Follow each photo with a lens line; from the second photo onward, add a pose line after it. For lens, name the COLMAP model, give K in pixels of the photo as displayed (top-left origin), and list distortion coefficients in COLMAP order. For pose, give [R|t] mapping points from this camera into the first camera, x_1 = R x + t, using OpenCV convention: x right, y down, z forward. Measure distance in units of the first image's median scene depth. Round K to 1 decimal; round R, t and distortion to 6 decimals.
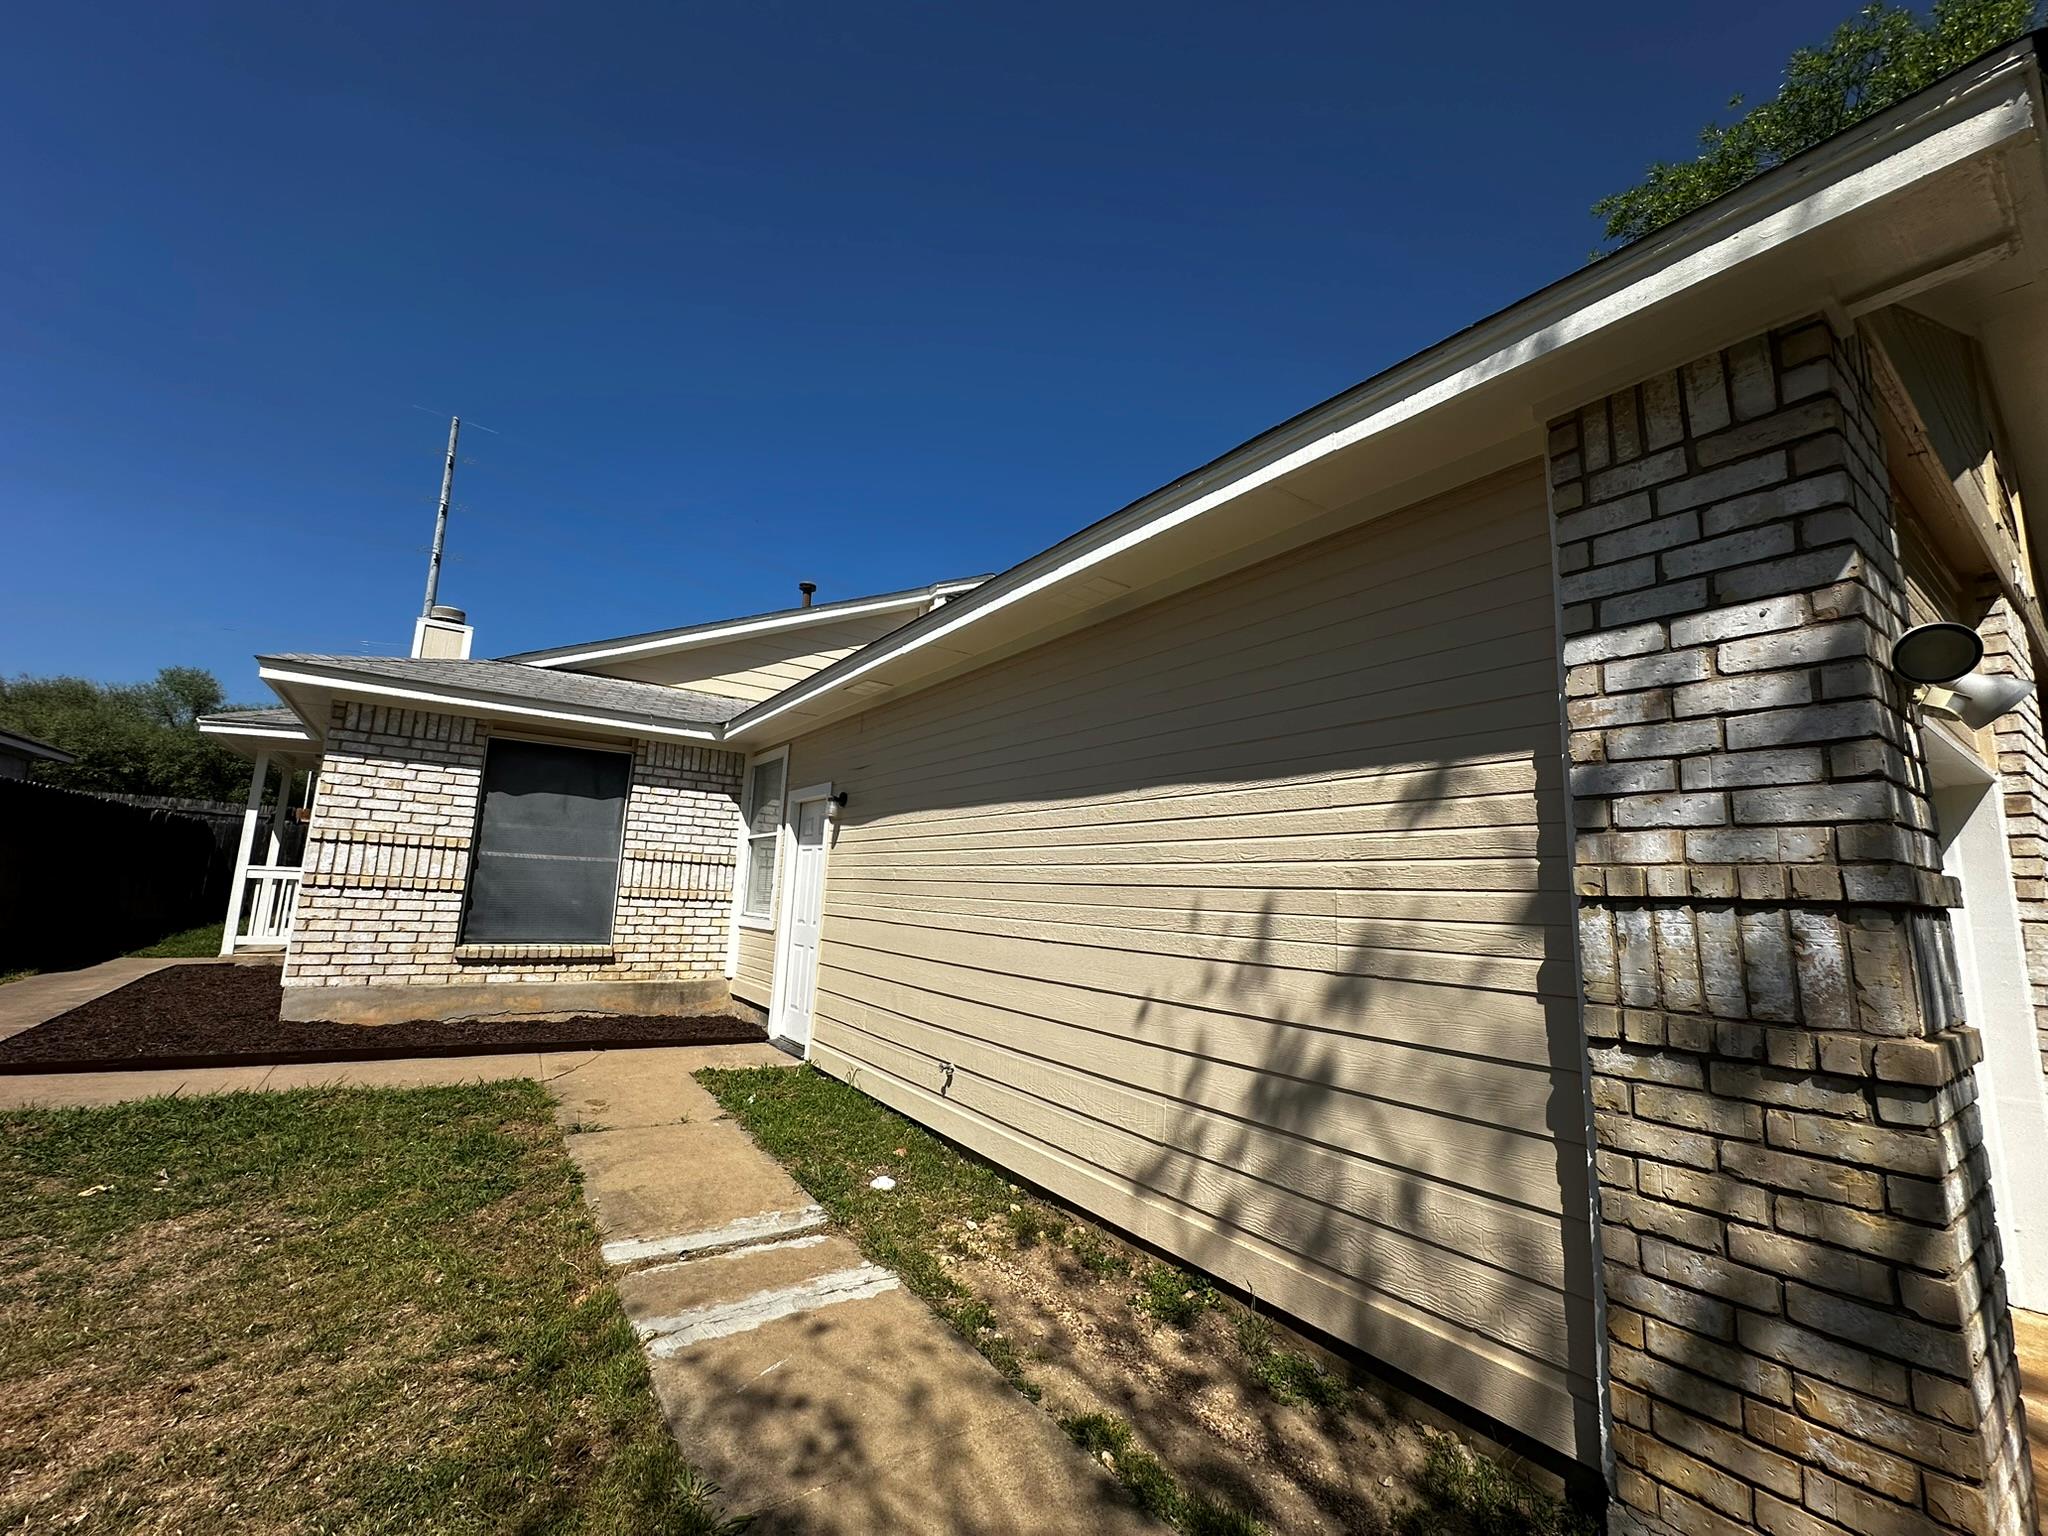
lens RADIAL K [[812.9, 0, 1020.0], [0, 812.9, 769.3], [0, 0, 1]] dist [-0.002611, 0.001244]
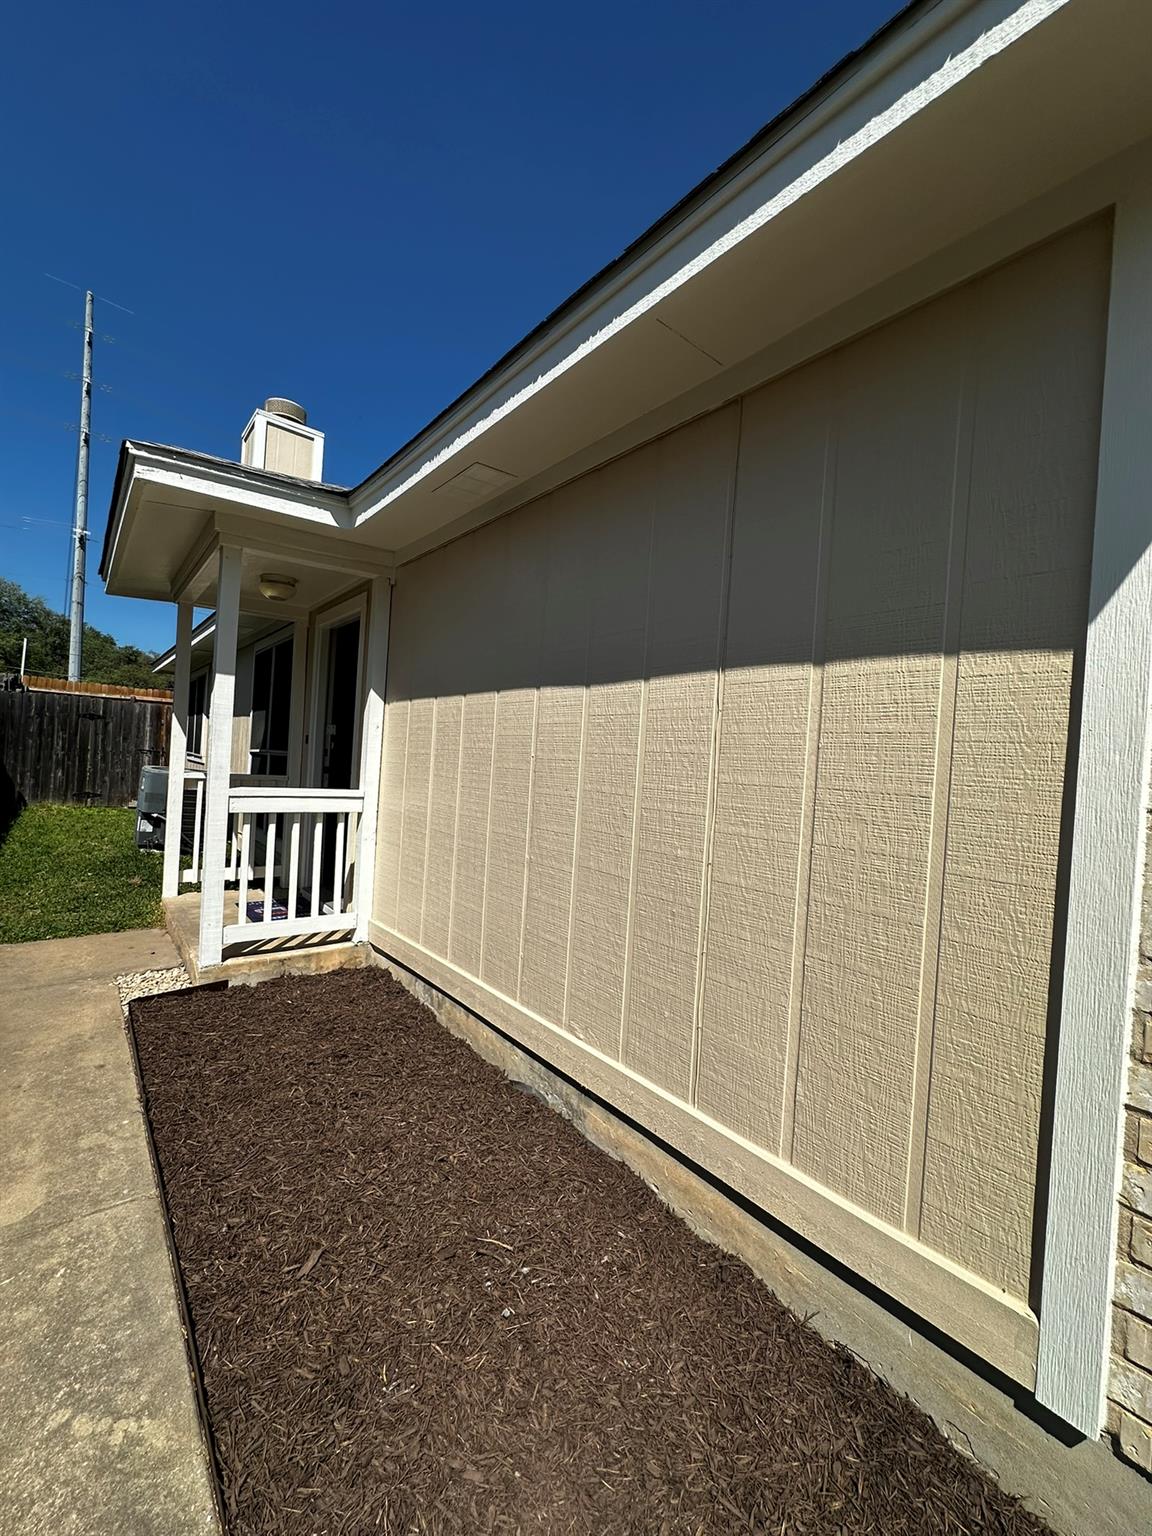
lens RADIAL K [[609.7, 0, 573.2], [0, 609.7, 770.9], [0, 0, 1]] dist [-0.002611, 0.001244]
pose [[0.997316, 0.019883, 0.070466, -0.874979], [-0.031764, 0.984632, 0.171729, 0.043012], [-0.065968, -0.173506, 0.982621, 0.709757]]
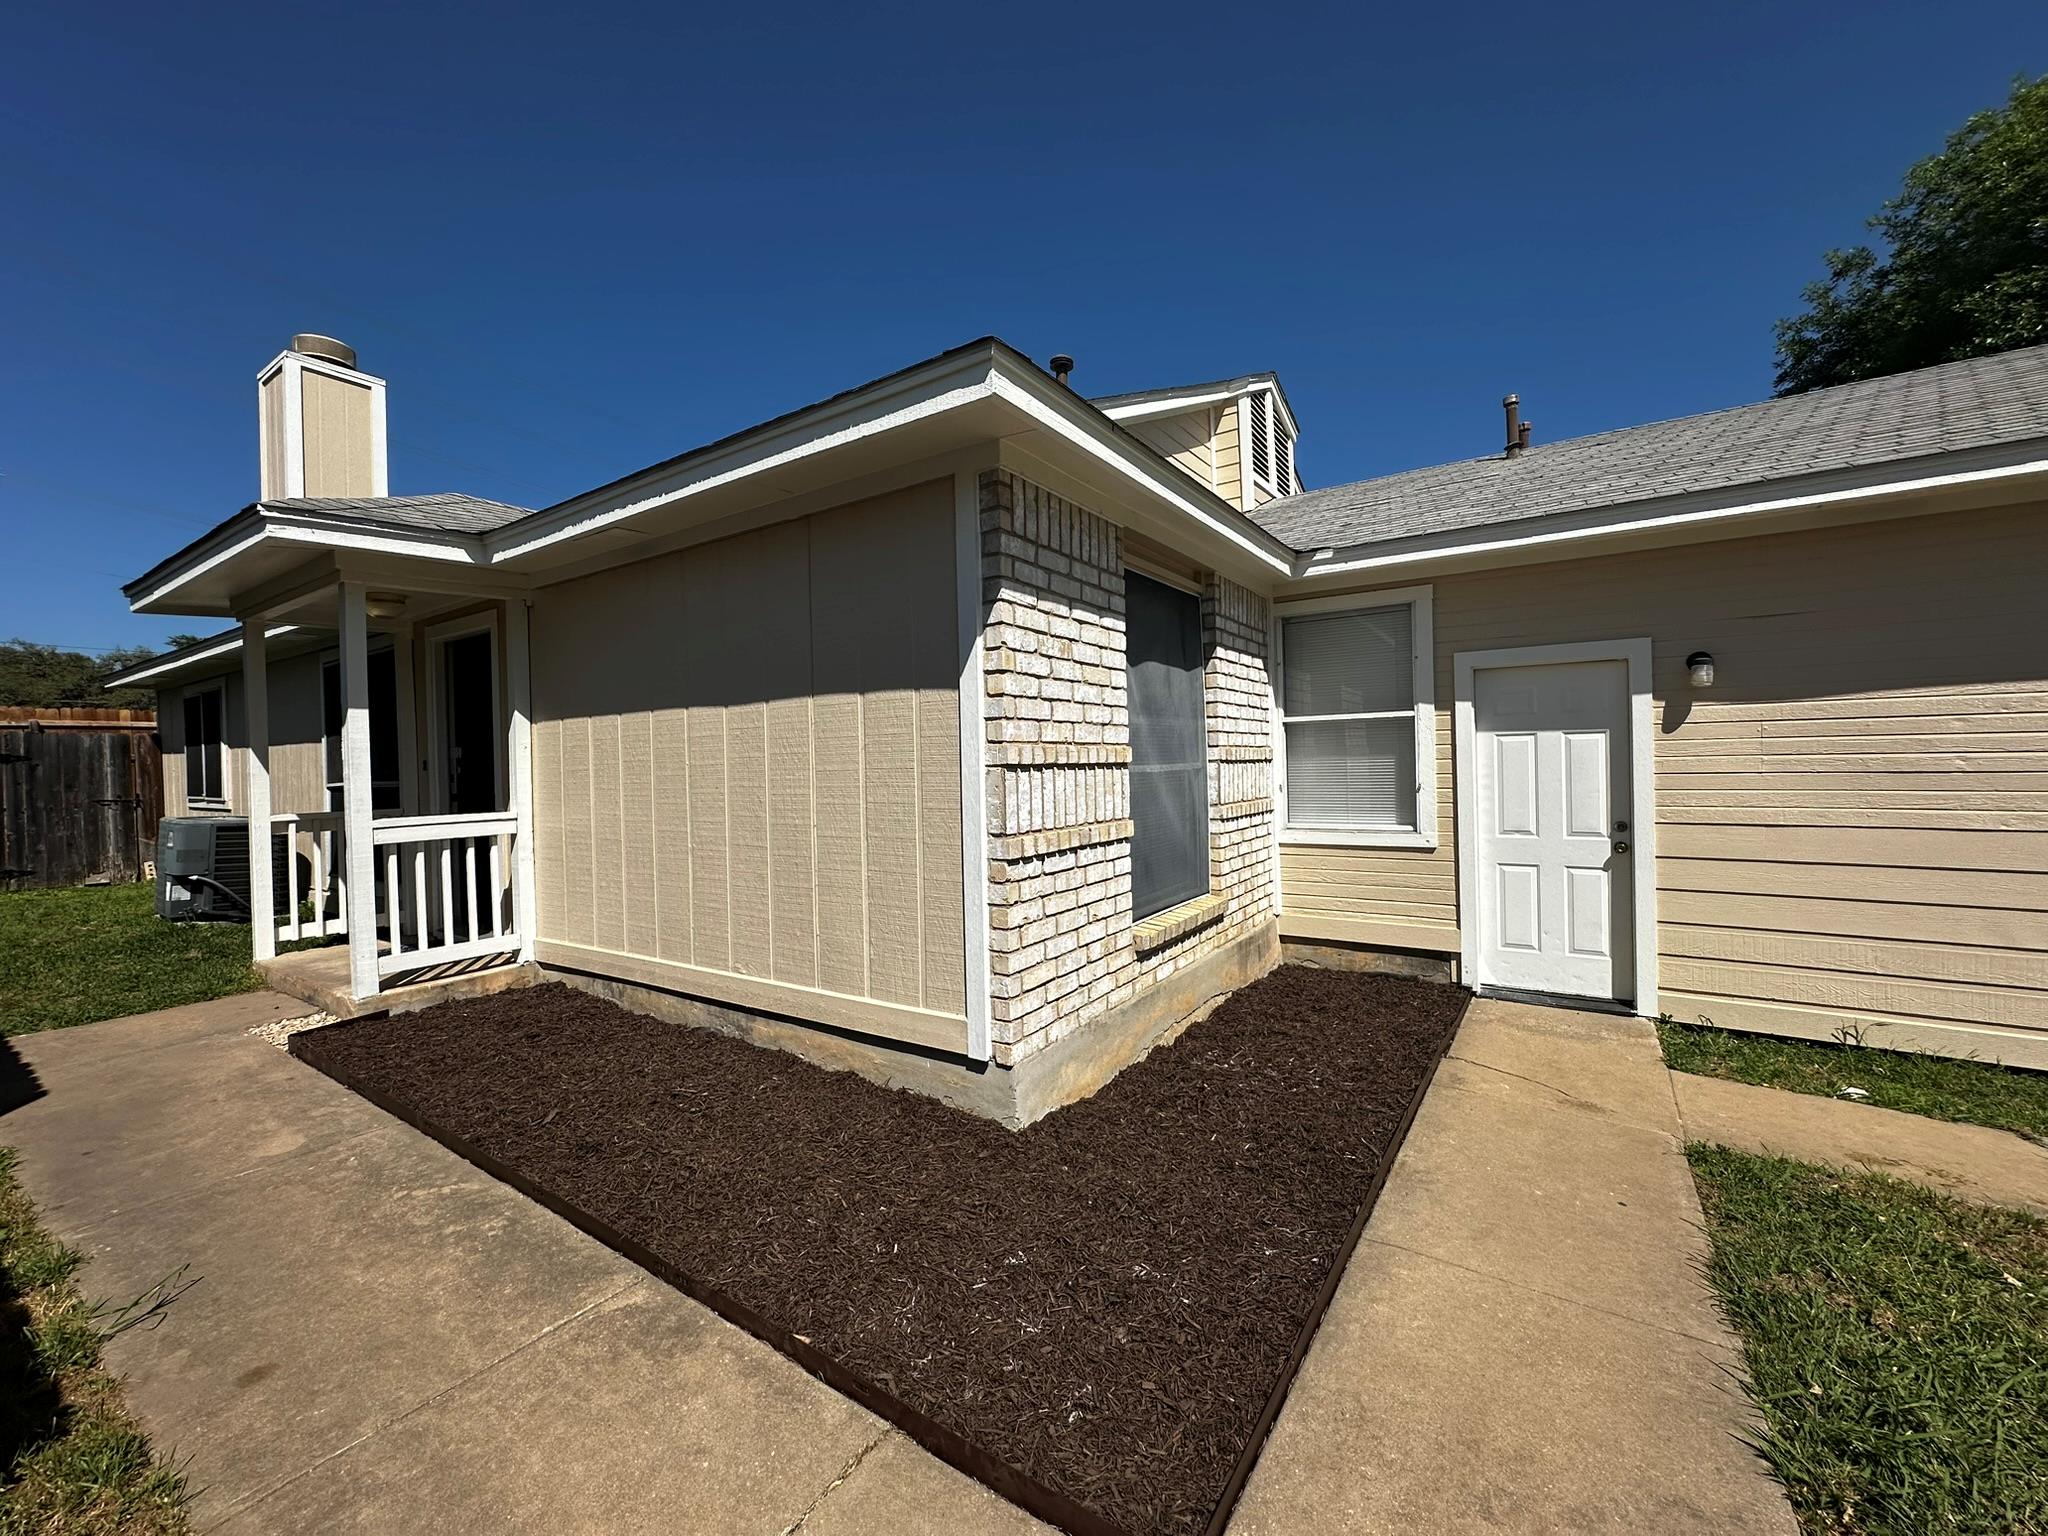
lens RADIAL K [[812.9, 0, 1021.1], [0, 812.9, 771.9], [0, 0, 1]] dist [-0.002611, 0.001244]
pose [[0.932480, -0.065832, 0.355172, -0.858894], [0.003577, 0.984887, 0.173162, 0.005075], [-0.361204, -0.160200, 0.918623, 0.459162]]
